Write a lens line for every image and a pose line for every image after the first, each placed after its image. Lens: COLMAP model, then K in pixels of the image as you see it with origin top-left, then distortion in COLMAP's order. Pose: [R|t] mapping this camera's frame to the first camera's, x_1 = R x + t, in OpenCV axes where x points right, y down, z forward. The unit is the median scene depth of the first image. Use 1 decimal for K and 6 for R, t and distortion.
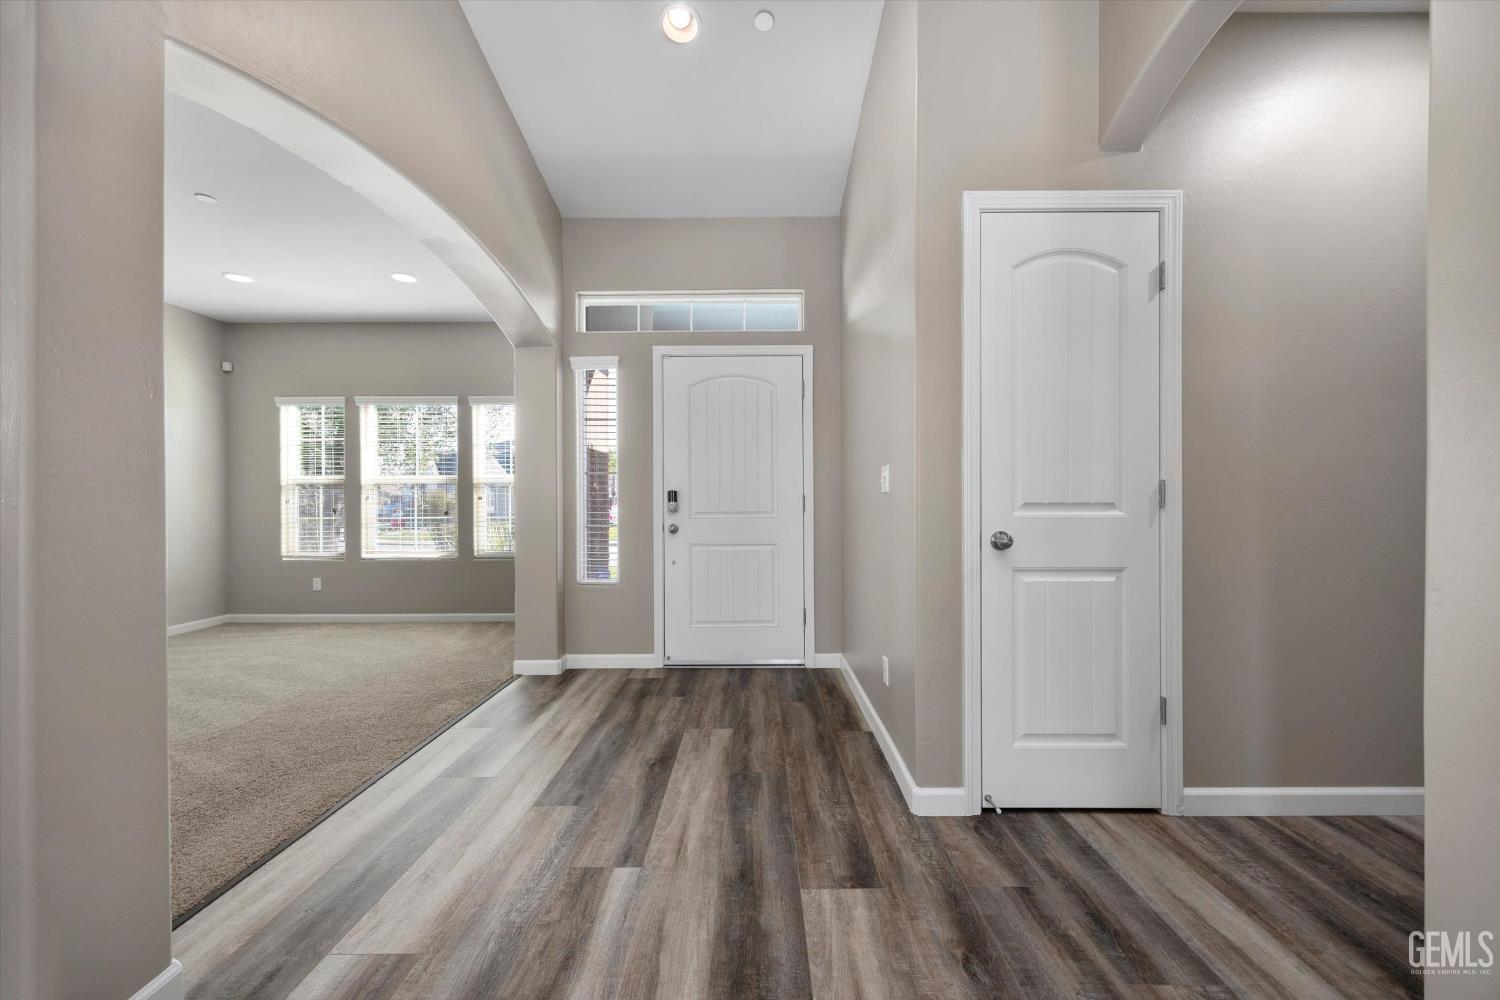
lens RADIAL K [[570.3, 0, 754.5], [0, 570.3, 503.8], [0, 0, 1]] dist [-0.002130, -0.000002]
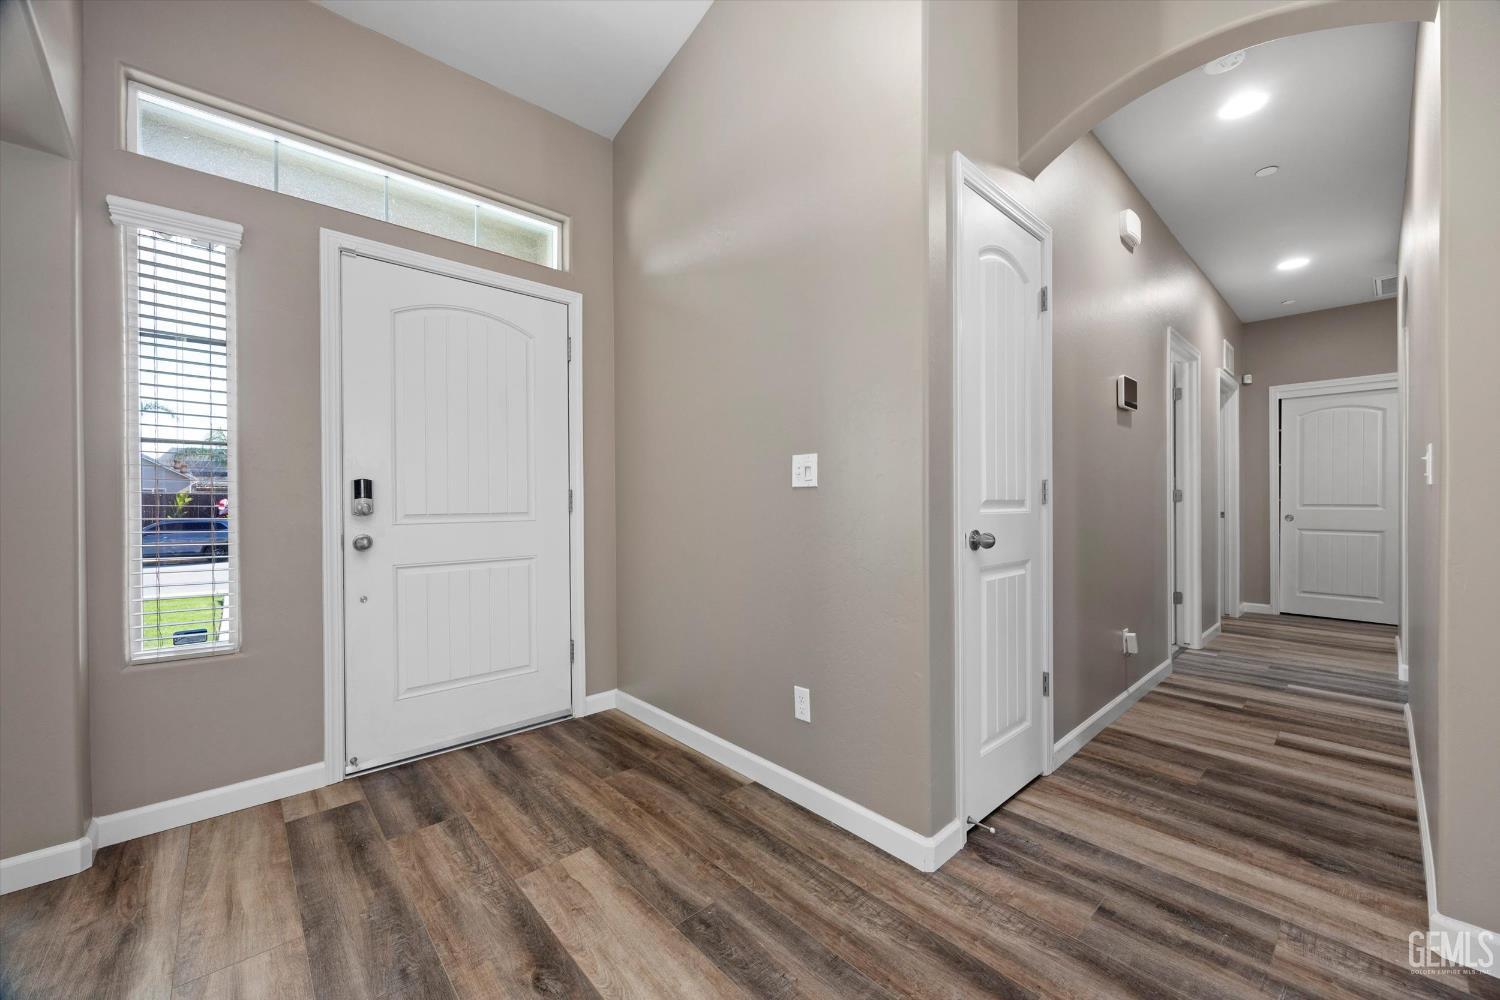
lens RADIAL K [[568.4, 0, 751.7], [0, 568.4, 477.8], [0, 0, 1]] dist [-0.001728, -0.000088]
pose [[0.744445, 0.026471, 0.667158, -0.328082], [0.002287, 0.999107, -0.042194, 0.002144], [-0.667679, 0.032936, 0.743720, 0.366228]]
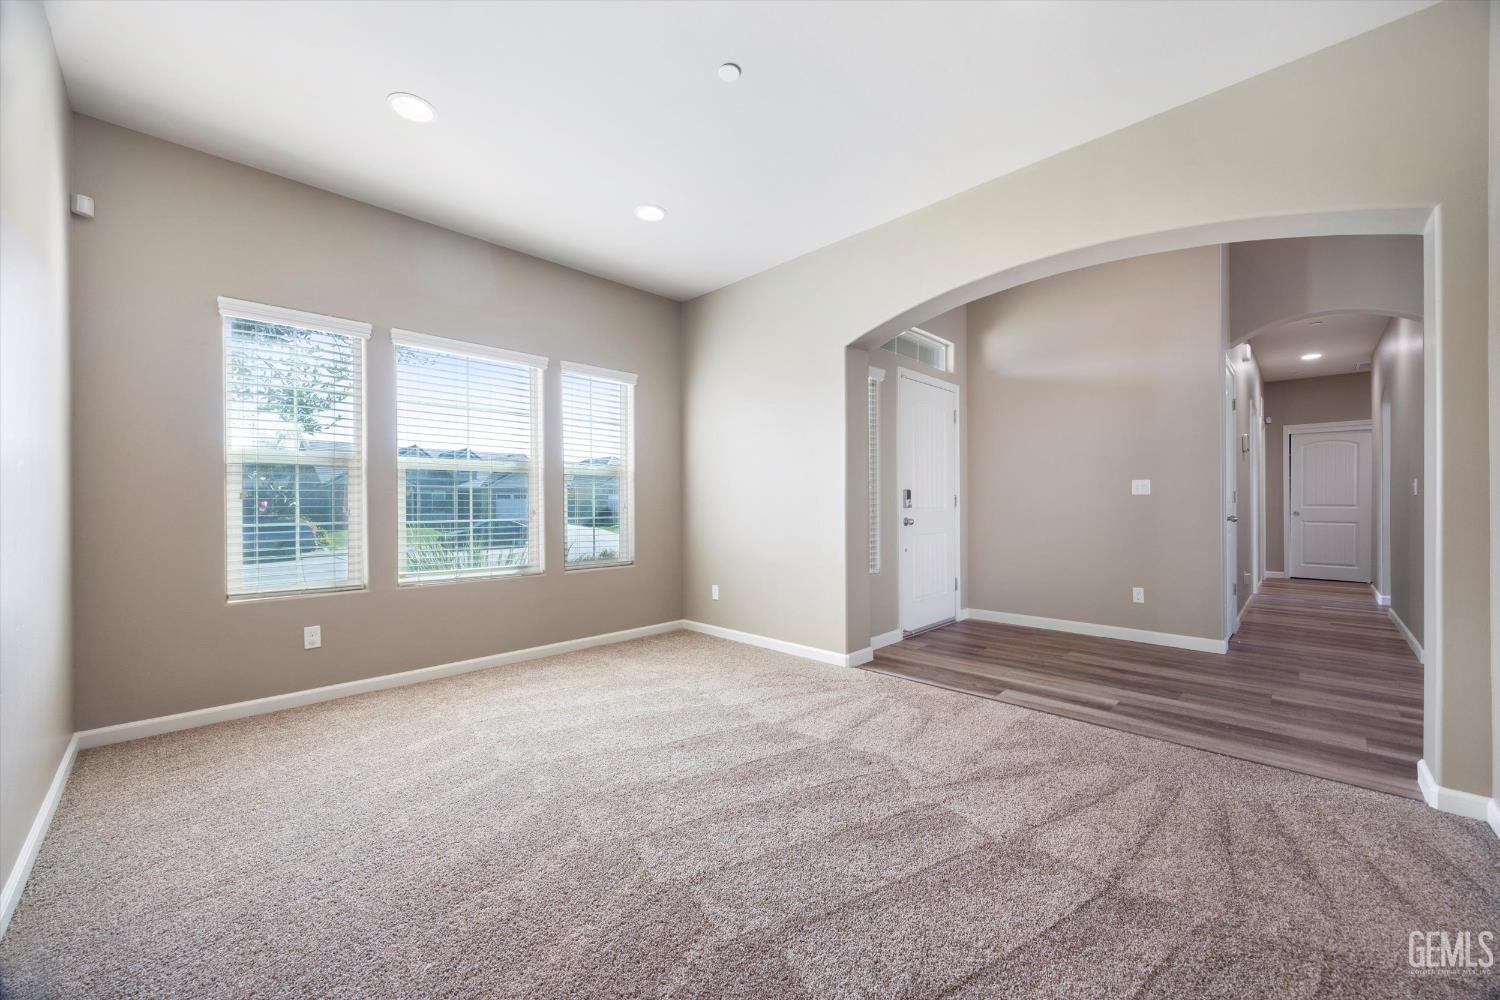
lens RADIAL K [[561.4, 0, 730.8], [0, 561.4, 505.5], [0, 0, 1]] dist [-0.002351, -0.000078]
pose [[0.713123, 0.001157, 0.701038, -1.624776], [0.001114, 0.999996, -0.002784, 0.016184], [-0.701038, 0.002766, 0.713119, 0.554326]]
